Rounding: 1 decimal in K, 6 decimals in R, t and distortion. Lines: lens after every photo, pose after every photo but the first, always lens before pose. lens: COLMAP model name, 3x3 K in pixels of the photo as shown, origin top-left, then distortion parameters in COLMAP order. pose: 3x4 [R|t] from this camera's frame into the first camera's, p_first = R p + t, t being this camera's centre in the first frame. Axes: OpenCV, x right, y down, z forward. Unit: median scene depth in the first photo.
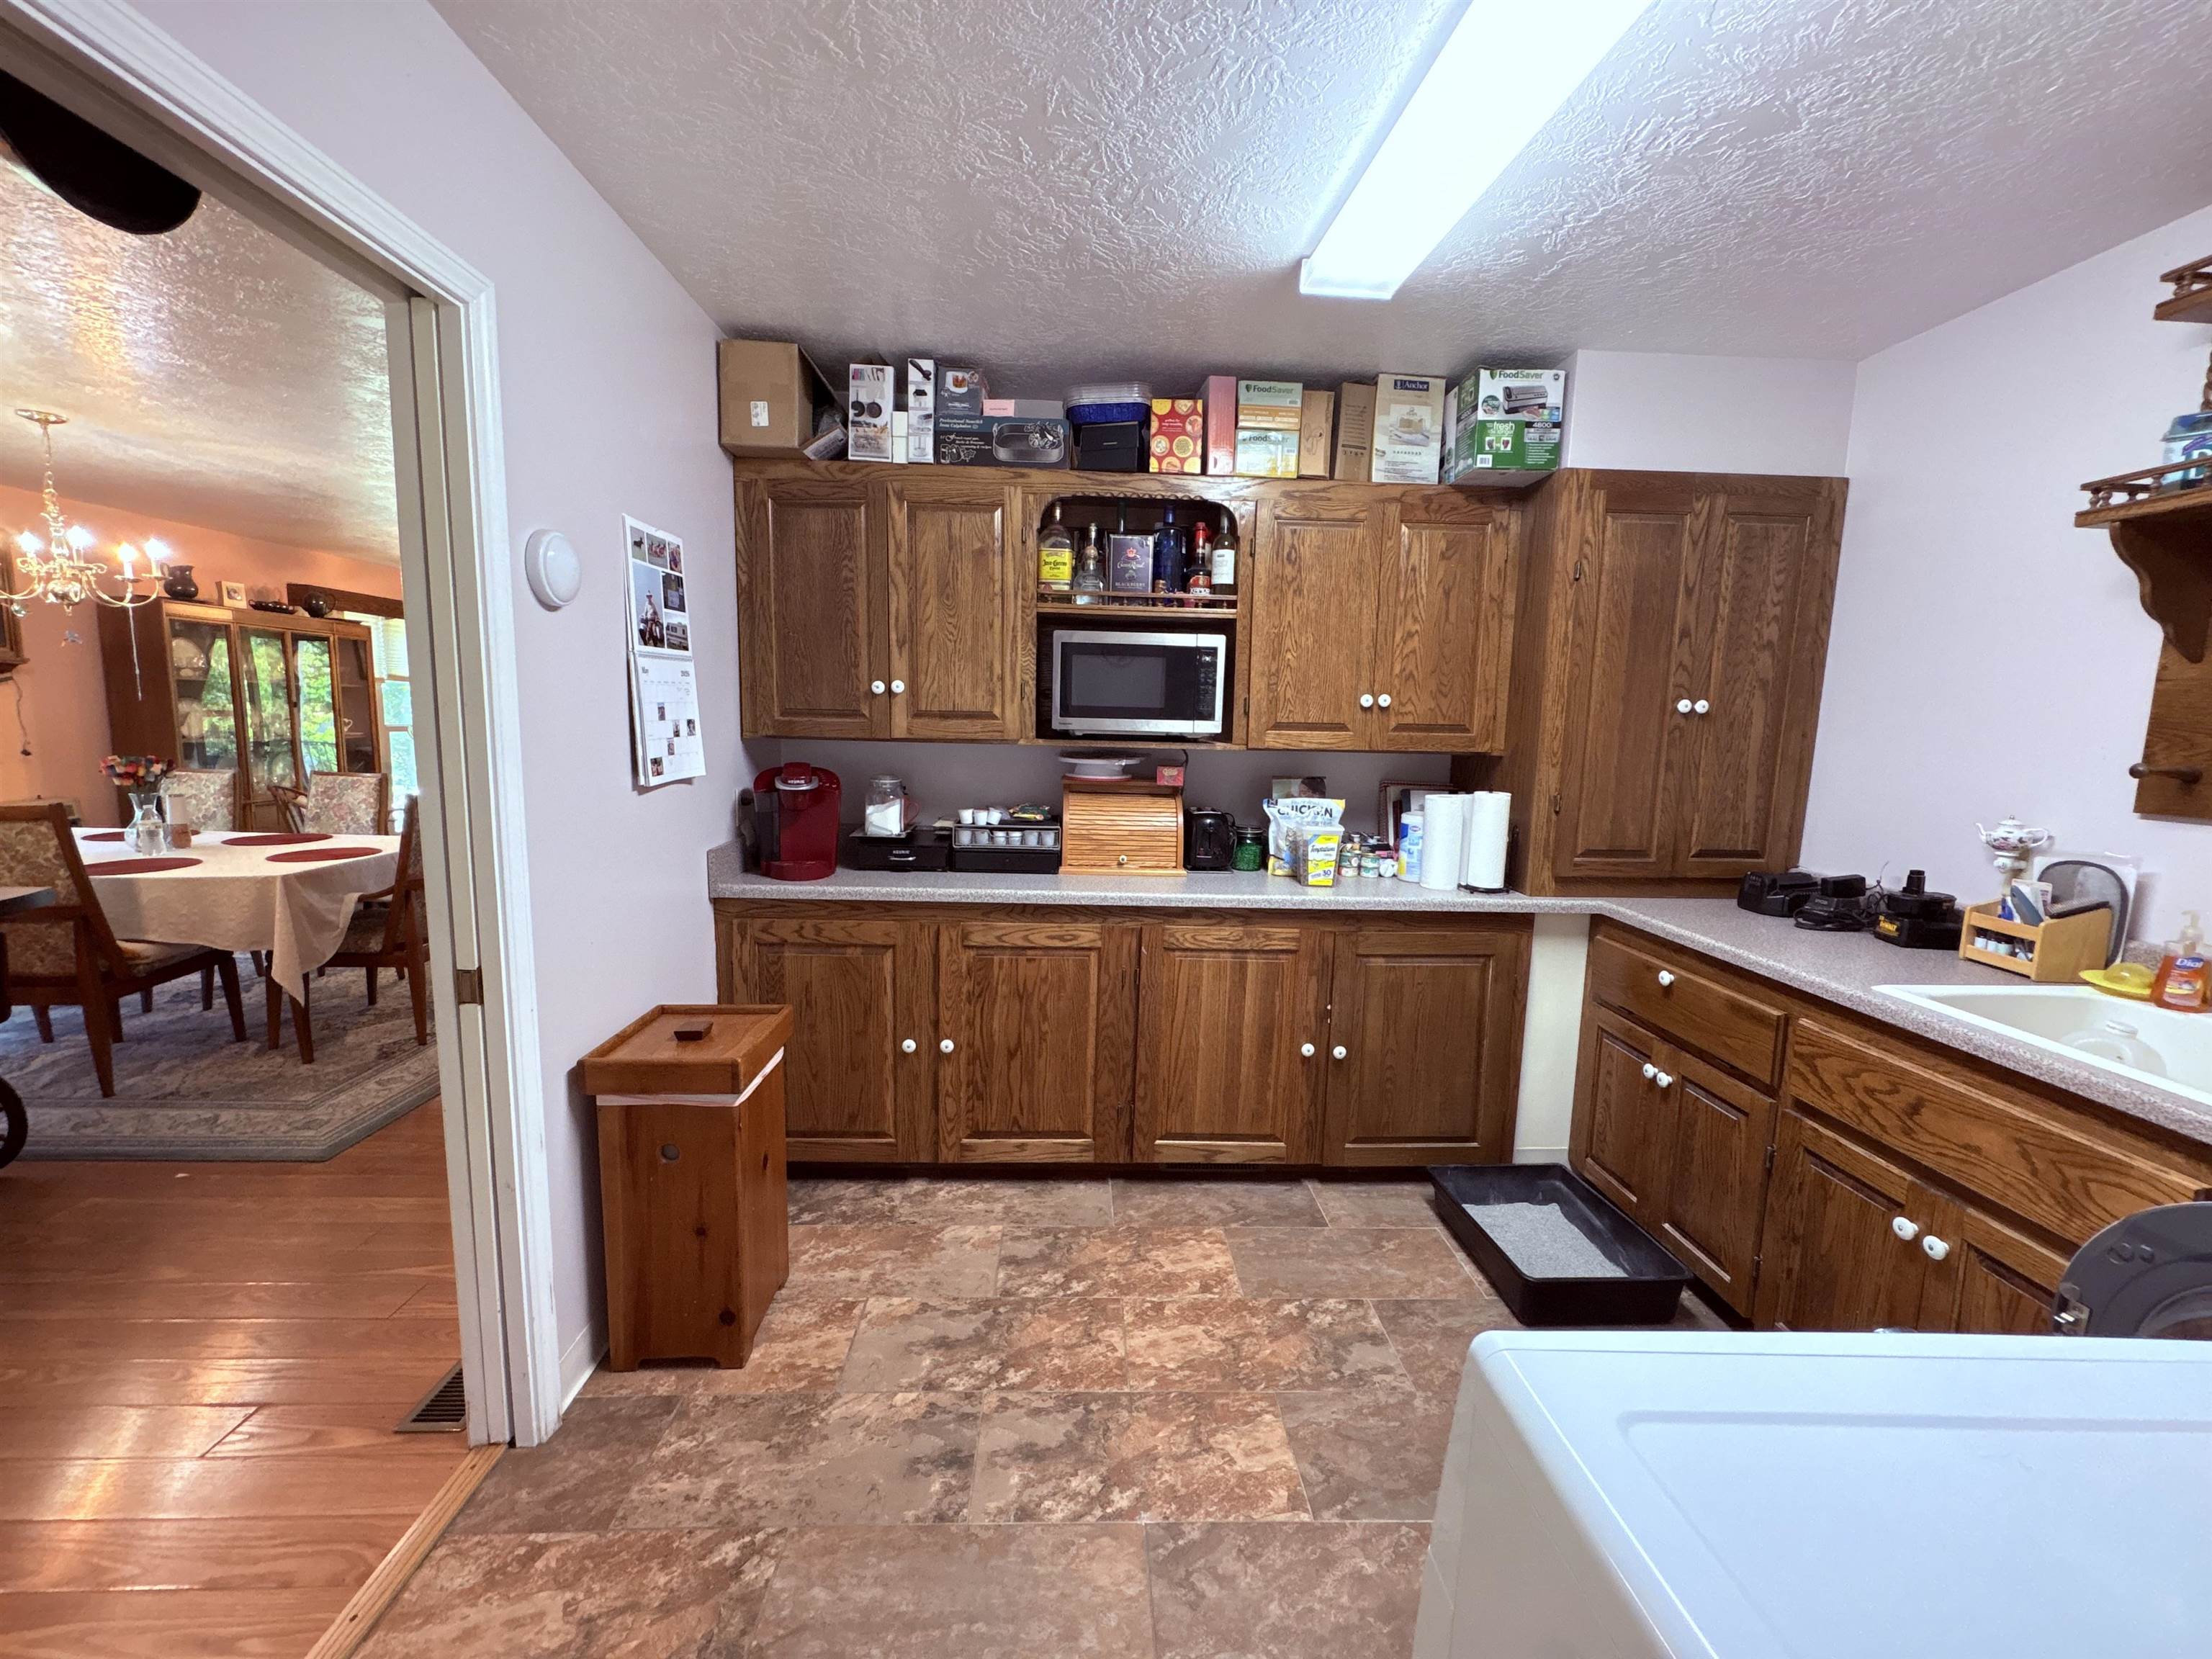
lens RADIAL K [[883.7, 0, 1103.6], [0, 883.7, 828.0], [0, 0, 1]] dist [0.000136, 0.000170]
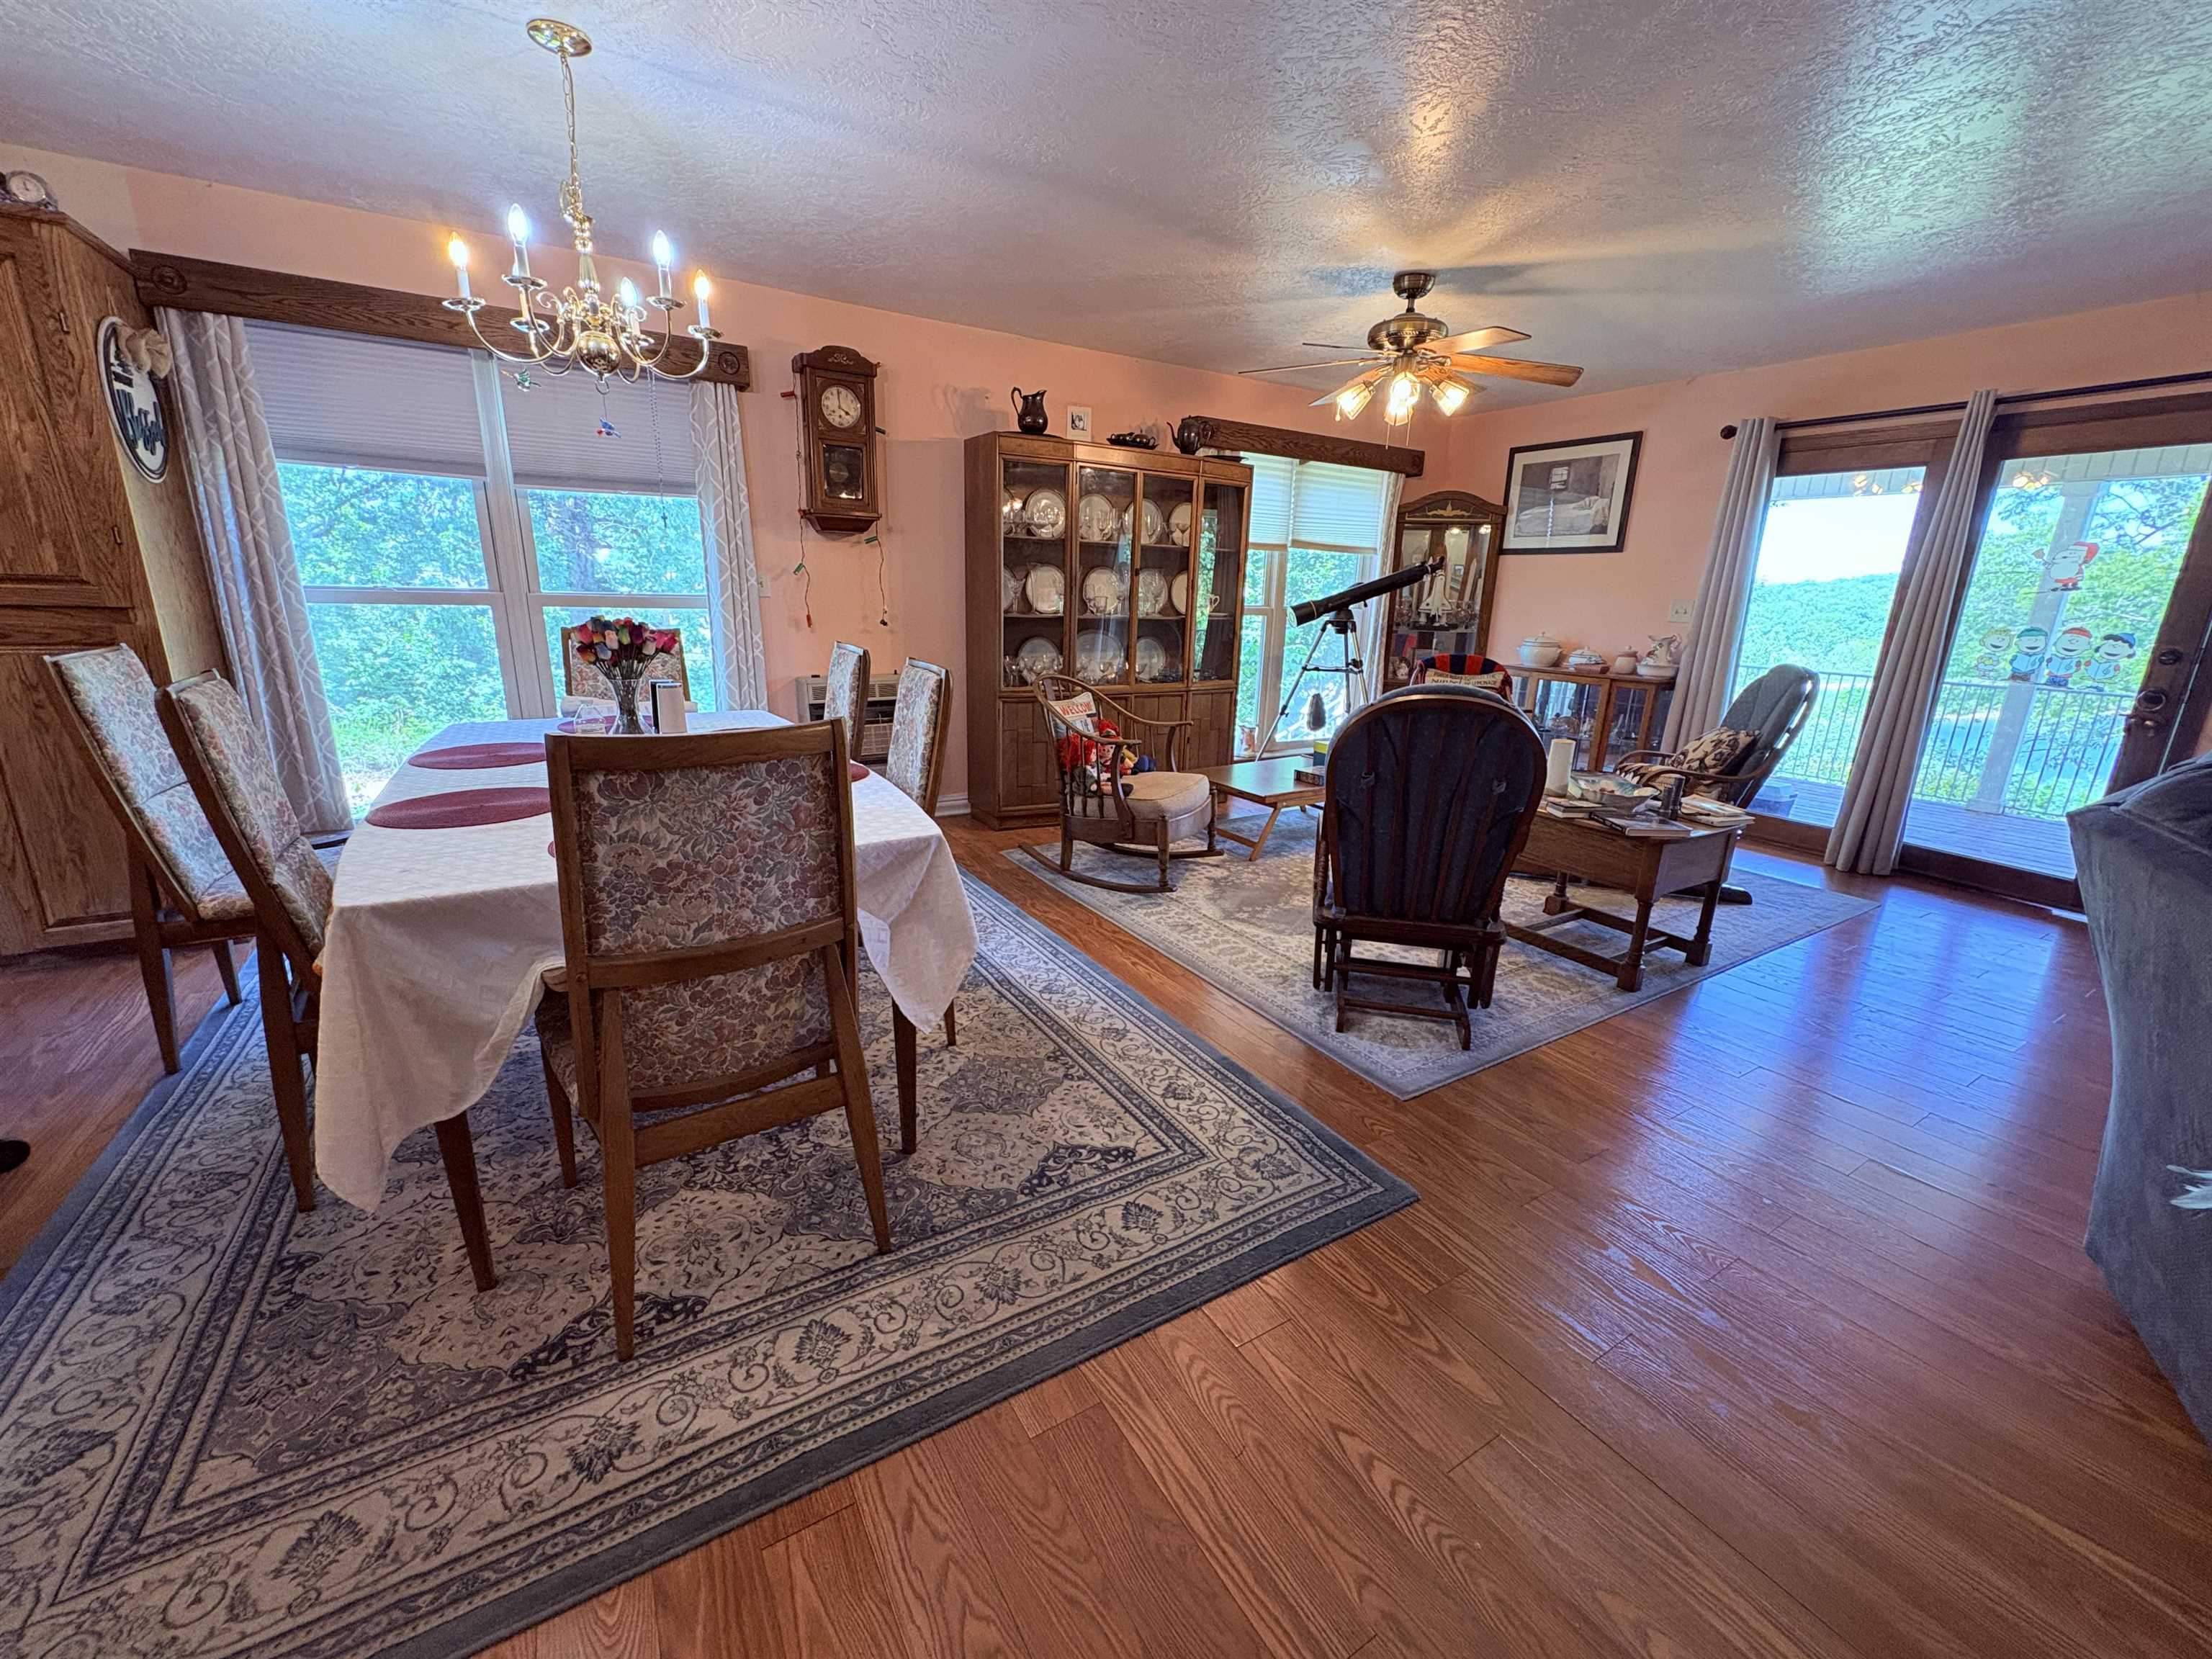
lens RADIAL K [[883.7, 0, 1105.0], [0, 883.7, 829.3], [0, 0, 1]] dist [0.000136, 0.000170]
pose [[0.486649, 0.215440, -0.846616, -0.383012], [-0.125926, 0.976293, 0.176055, -0.089287], [0.864474, 0.020934, 0.502241, 1.003307]]
